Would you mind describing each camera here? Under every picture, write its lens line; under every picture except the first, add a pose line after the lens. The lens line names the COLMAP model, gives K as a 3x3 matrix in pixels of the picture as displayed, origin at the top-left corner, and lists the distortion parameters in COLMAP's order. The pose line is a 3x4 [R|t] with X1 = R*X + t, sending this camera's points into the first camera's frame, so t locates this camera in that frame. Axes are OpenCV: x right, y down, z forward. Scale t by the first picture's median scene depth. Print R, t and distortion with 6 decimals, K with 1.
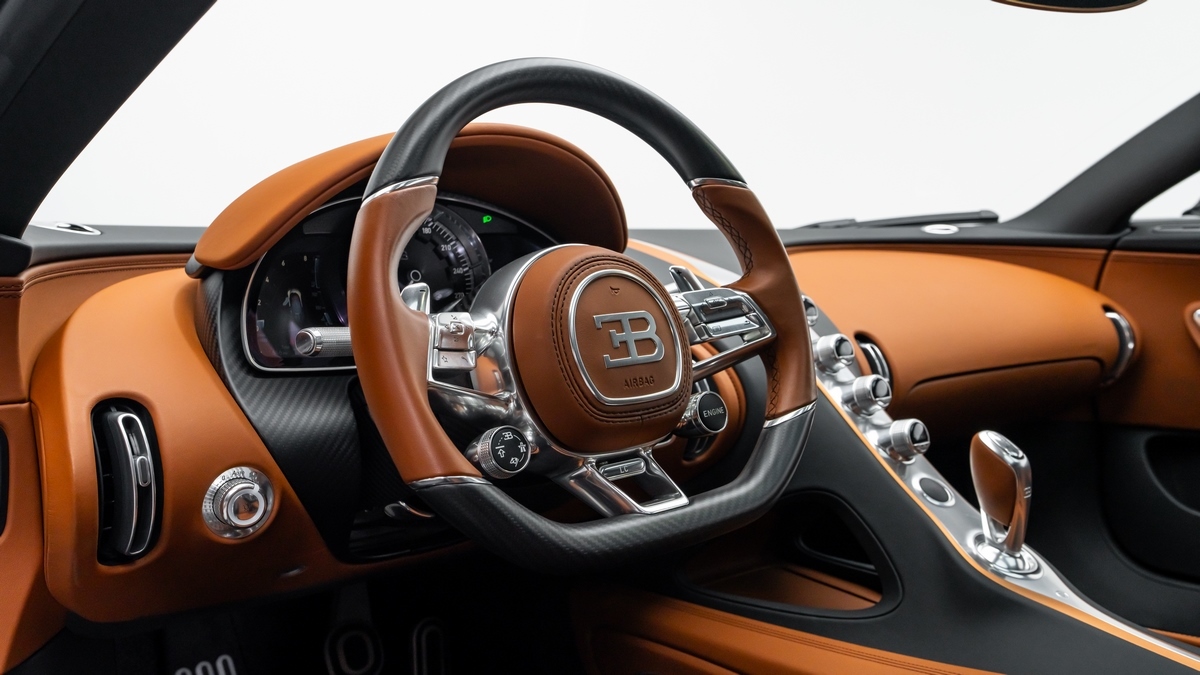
lens RADIAL K [[1079.3, 0, 597.6], [0, 1079.3, 331.3], [0, 0, 1]] dist [0.042027, 0.004622]
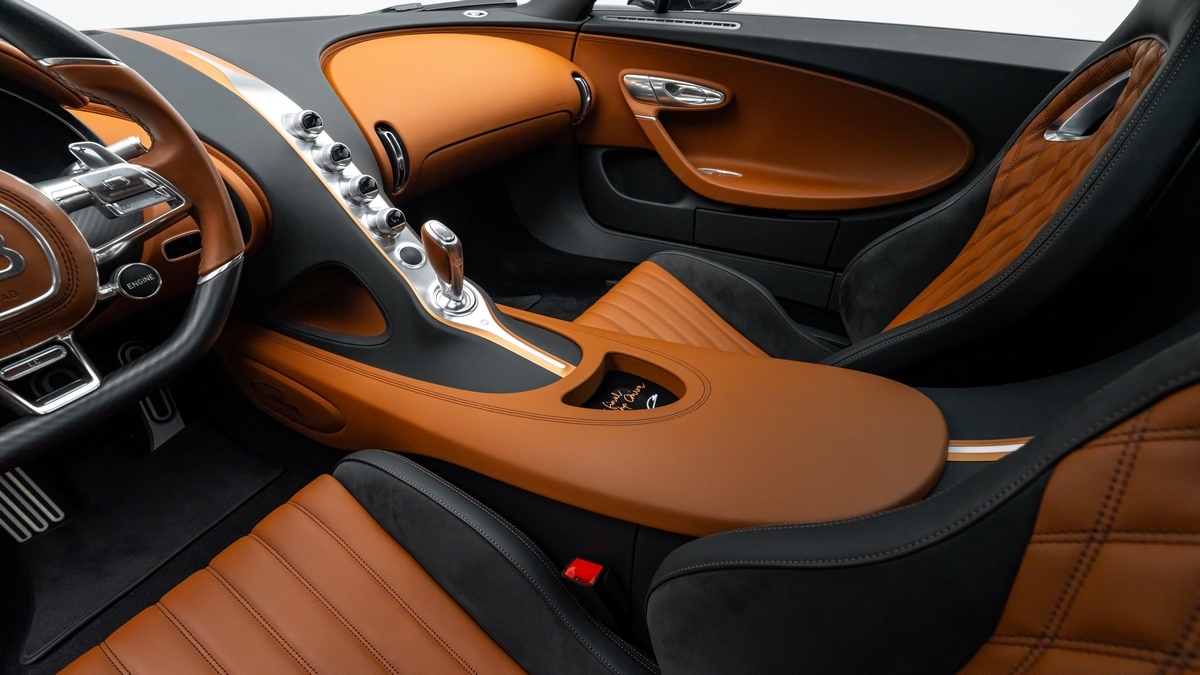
lens RADIAL K [[562.0, 0, 605.7], [0, 562.0, 332.7], [0, 0, 1]] dist [-0.069156, 0.025181]
pose [[0.938295, -0.176574, 0.297361, 0.400227], [0.011731, 0.875590, 0.482912, -0.157188], [-0.345636, -0.449626, 0.823634, 0.306183]]
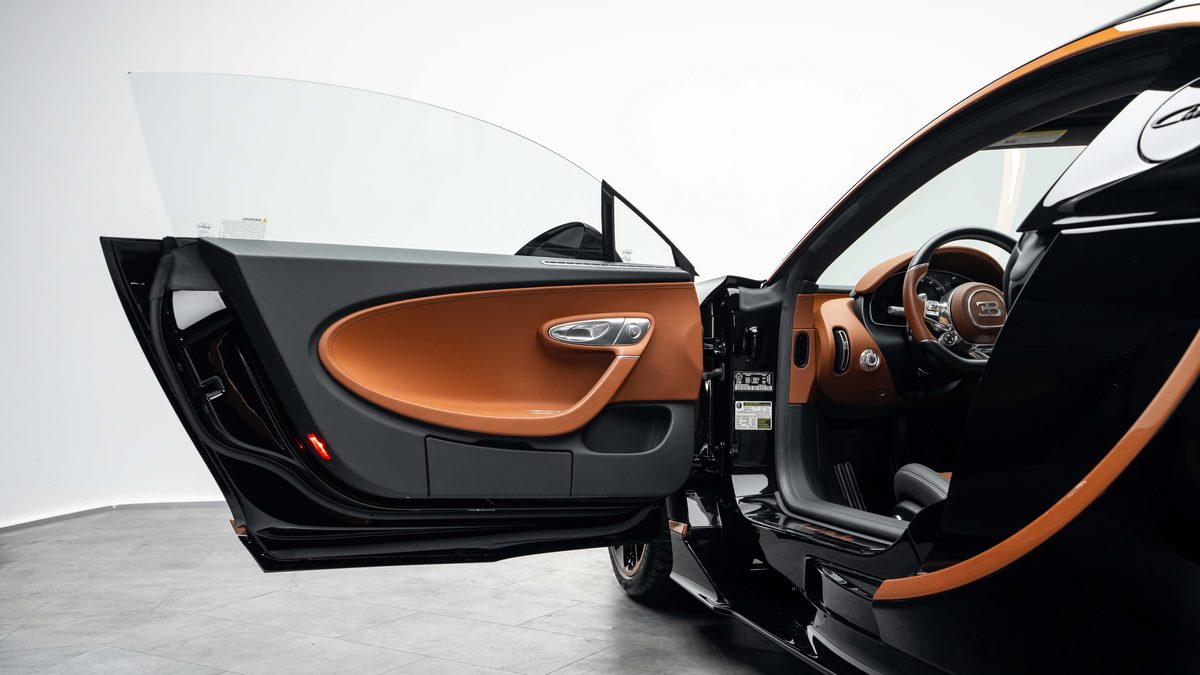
lens RADIAL K [[1098.5, 0, 600.0], [0, 1098.5, 337.5], [0, 0, 1]] dist [0.011900, 0.095989]
pose [[0.883433, -0.002641, -0.468551, 0.508187], [-0.034443, 0.996913, -0.070560, 0.337853], [0.467290, 0.078473, 0.880614, -2.296936]]
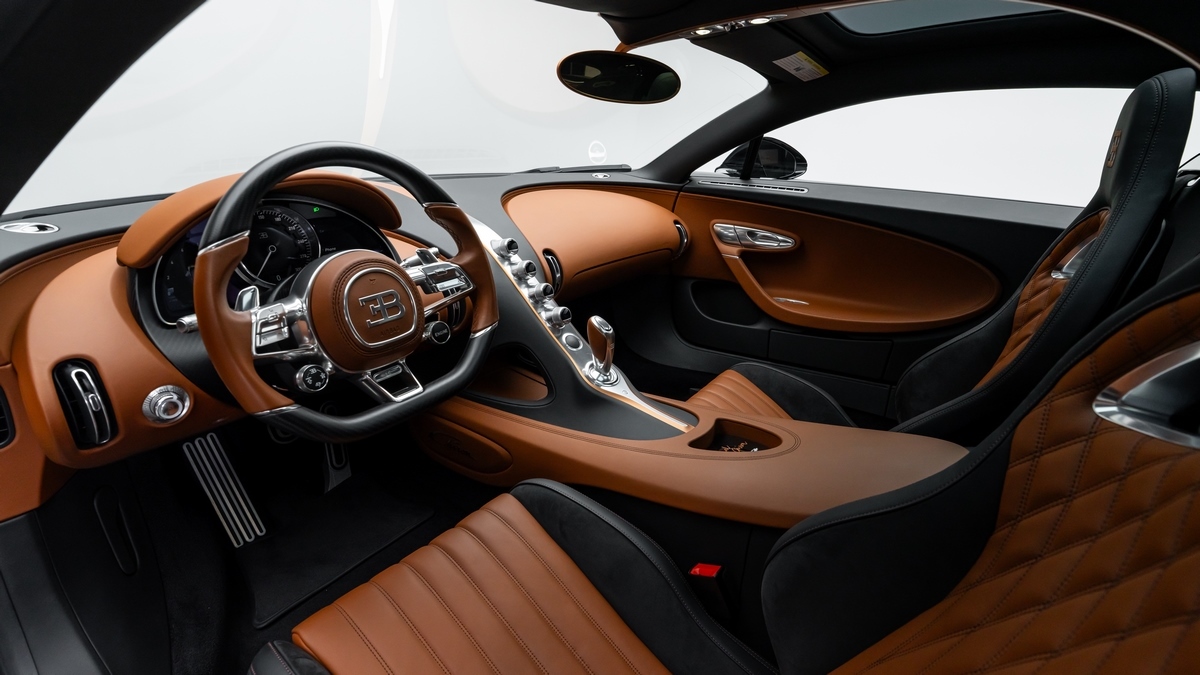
lens RADIAL K [[562.0, 0, 605.7], [0, 562.0, 332.7], [0, 0, 1]] dist [-0.069156, 0.025181]
pose [[0.968134, -0.057545, 0.243731, 0.147432], [-0.008416, 0.965217, 0.261316, -0.182406], [-0.250291, -0.255040, 0.933975, 0.015912]]
